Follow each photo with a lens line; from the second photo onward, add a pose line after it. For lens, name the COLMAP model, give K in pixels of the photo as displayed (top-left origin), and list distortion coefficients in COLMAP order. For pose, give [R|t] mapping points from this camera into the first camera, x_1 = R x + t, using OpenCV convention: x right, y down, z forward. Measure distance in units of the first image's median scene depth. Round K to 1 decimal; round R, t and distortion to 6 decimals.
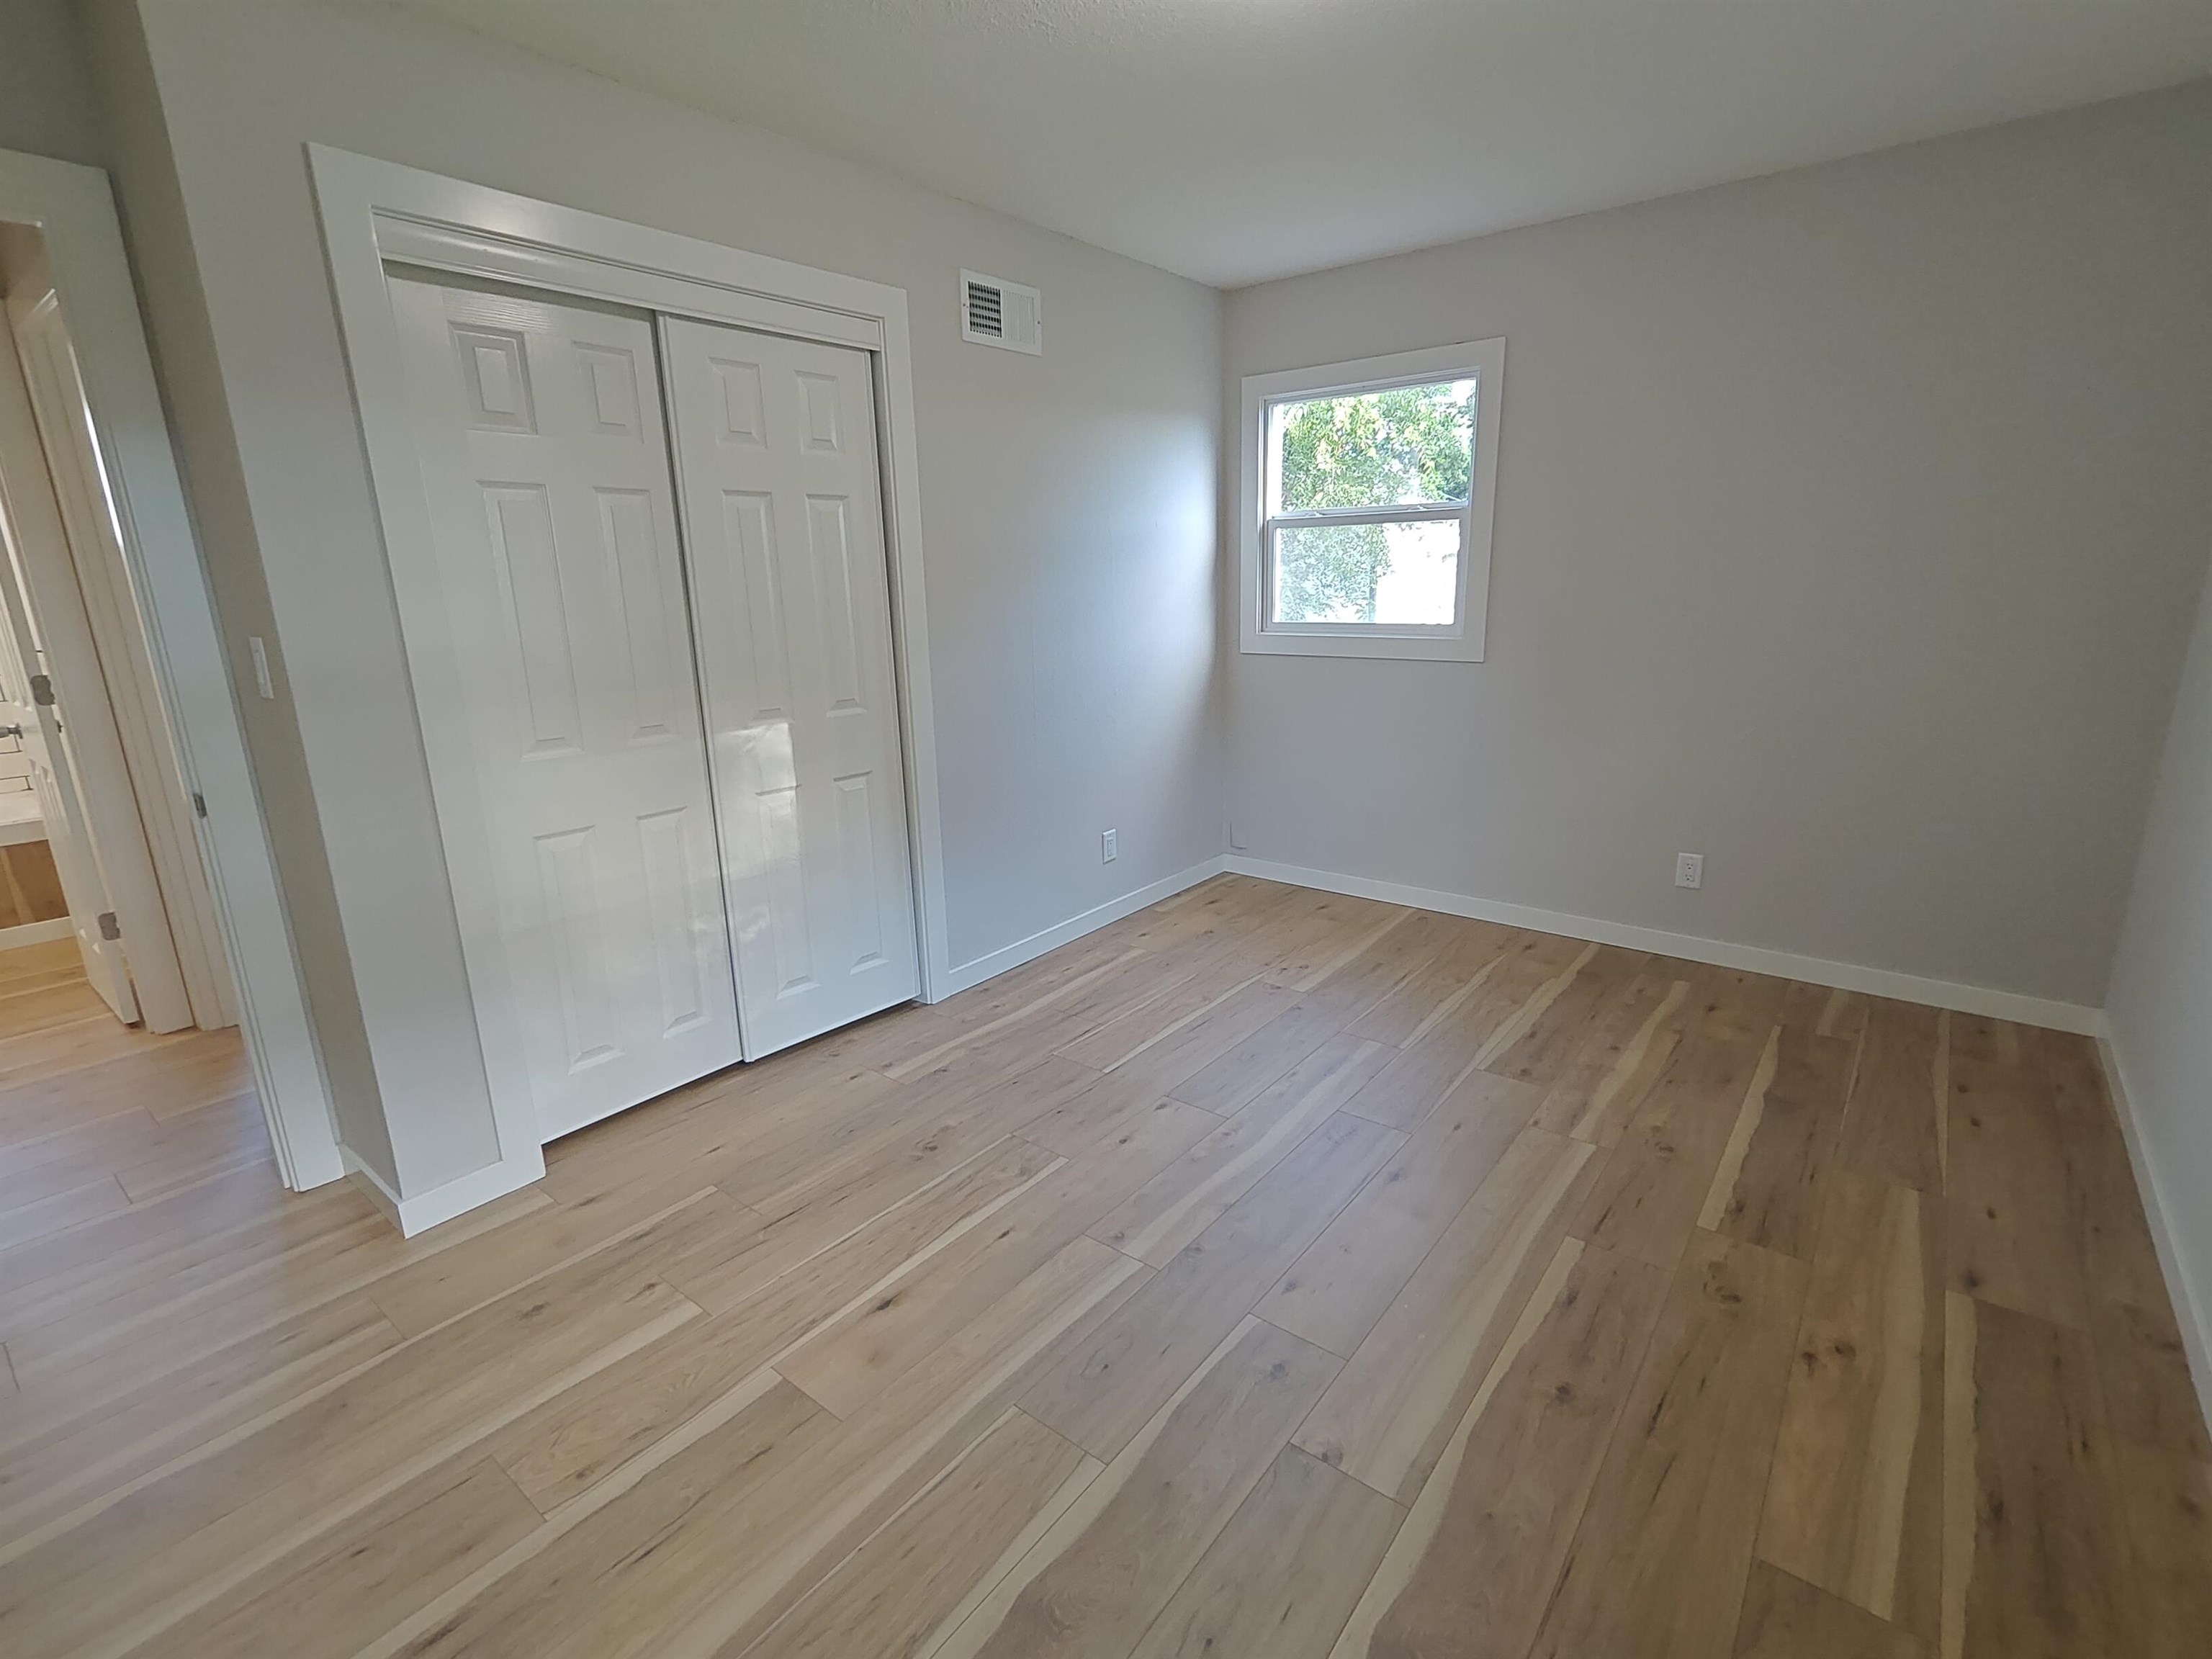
lens RADIAL K [[1026.4, 0, 1120.8], [0, 1026.4, 826.5], [0, 0, 1]] dist [0.000182, 0.001249]
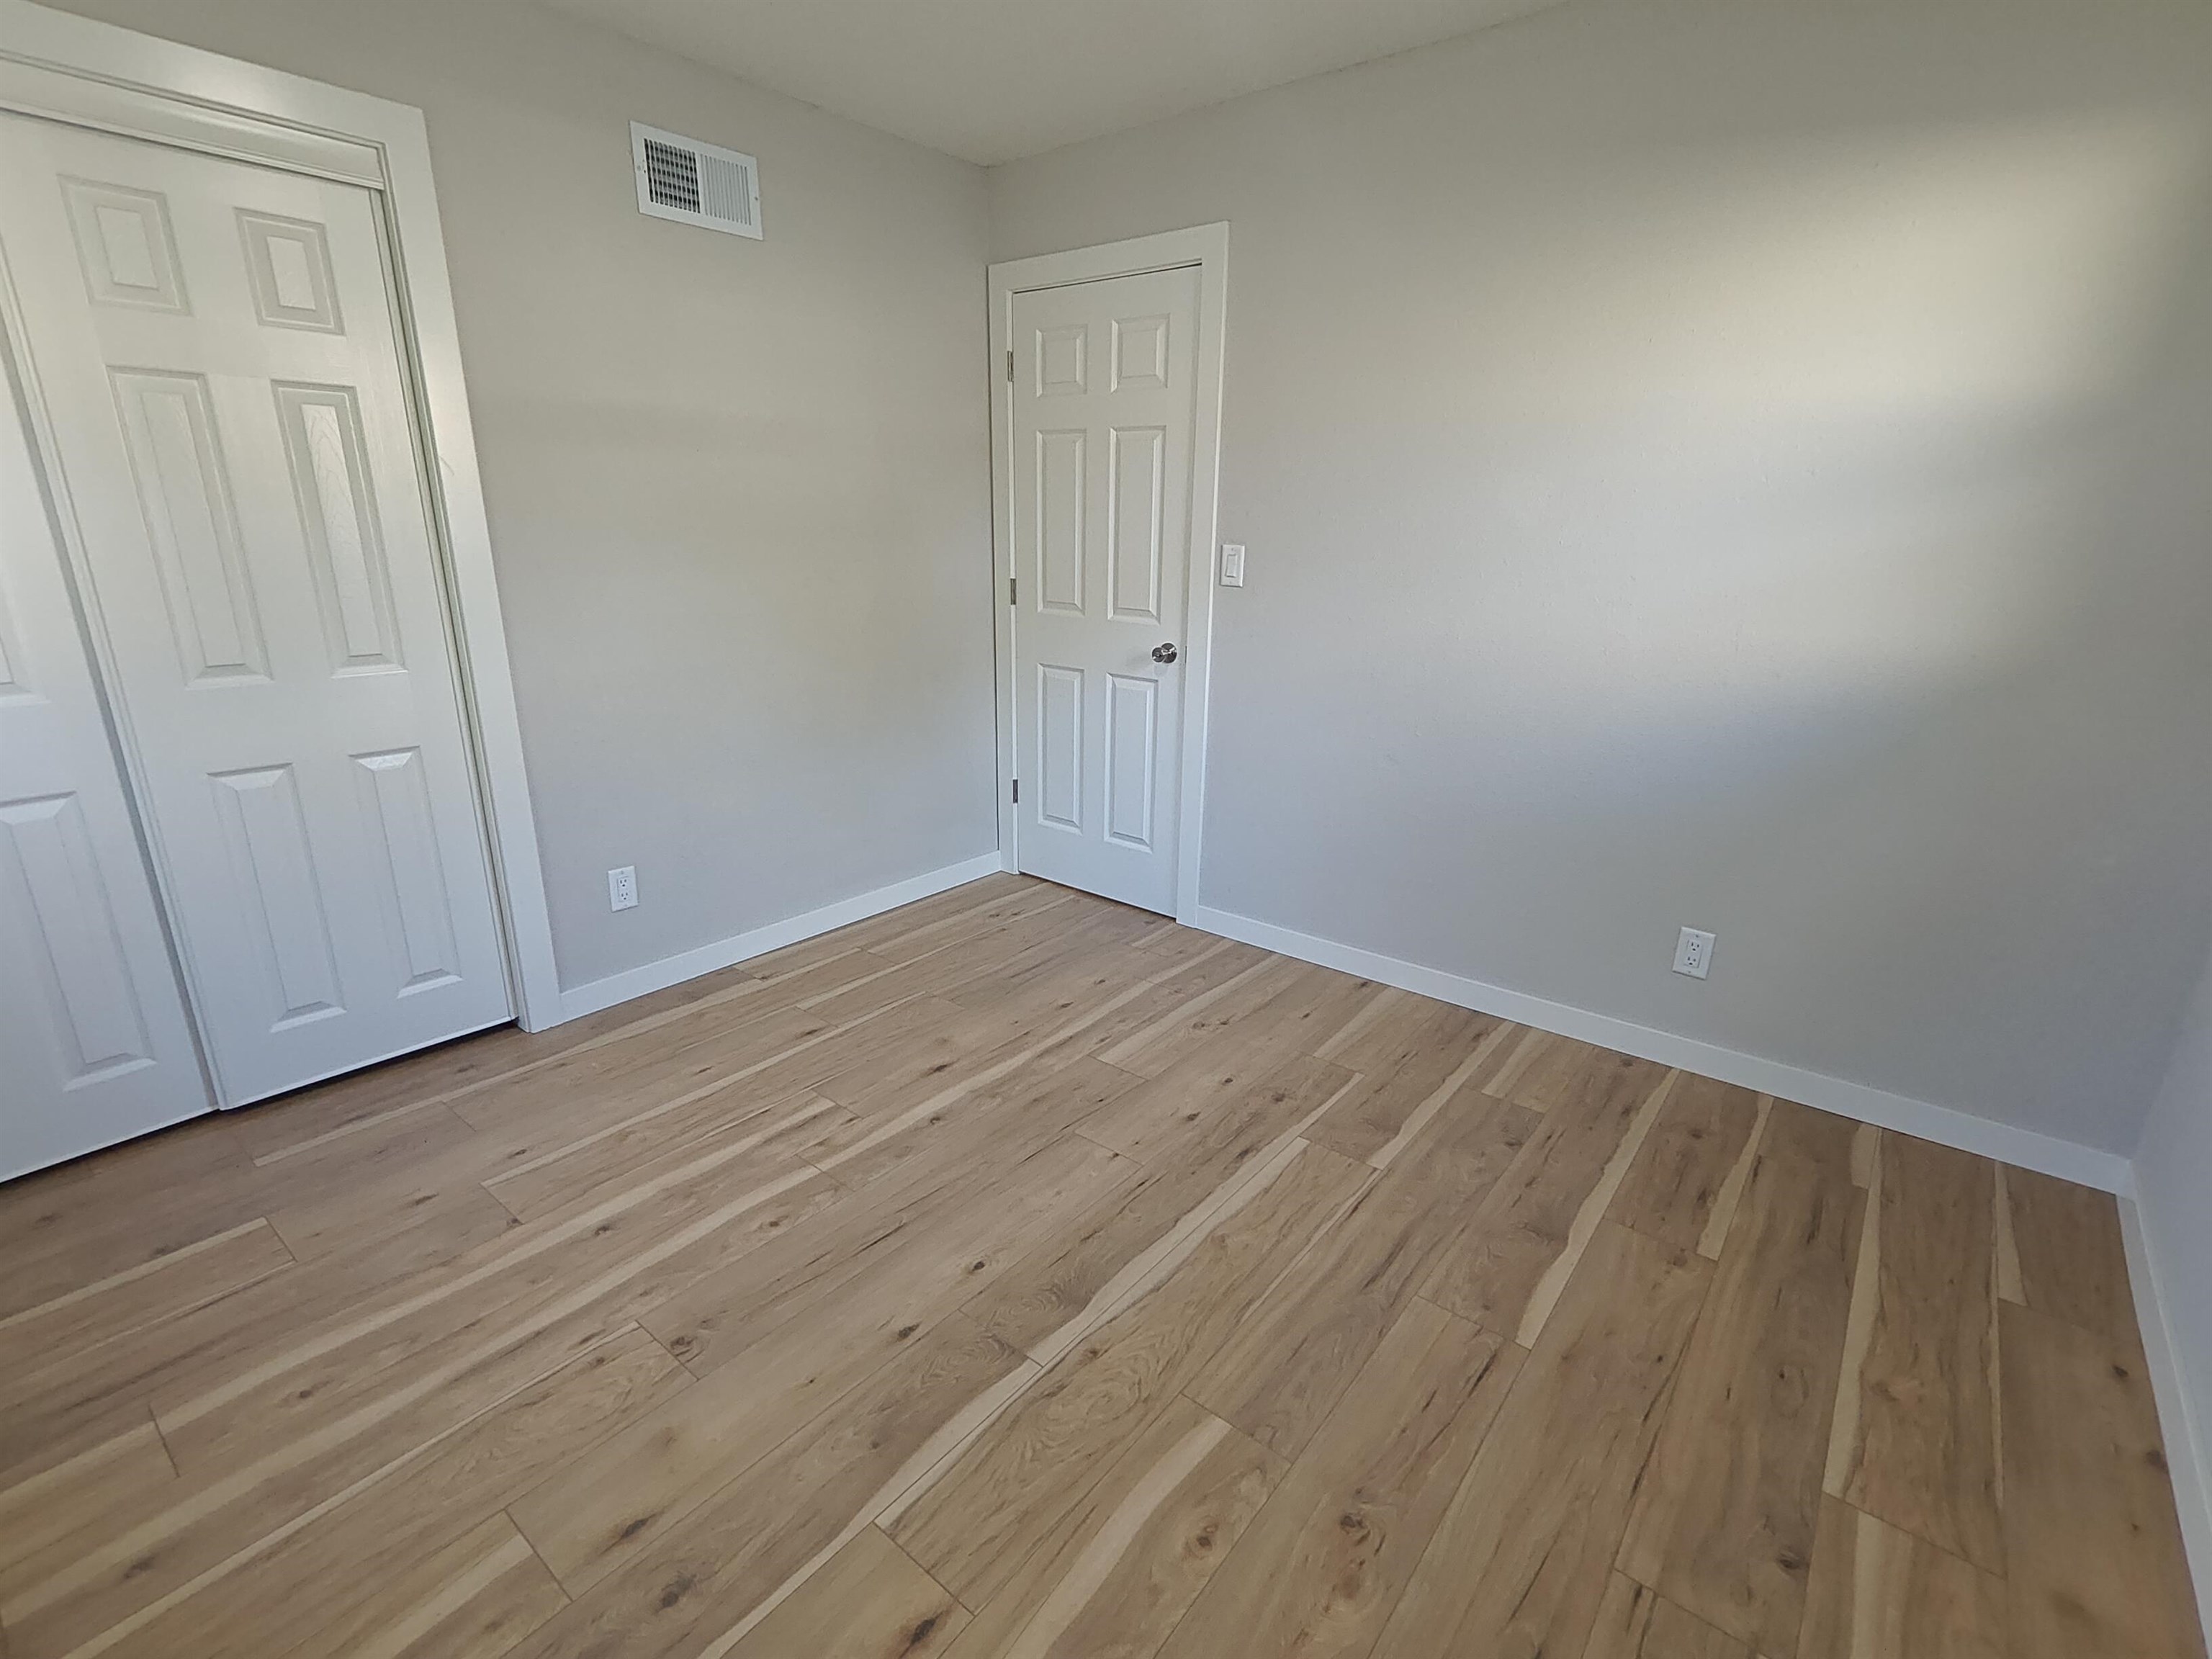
lens RADIAL K [[1026.4, 0, 1114.4], [0, 1026.4, 830.1], [0, 0, 1]] dist [0.000182, 0.001249]
pose [[0.999387, 0.032169, 0.013794, 0.303678], [-0.032724, 0.998577, 0.042103, -0.042326], [-0.012419, -0.042529, 0.999018, 0.215911]]
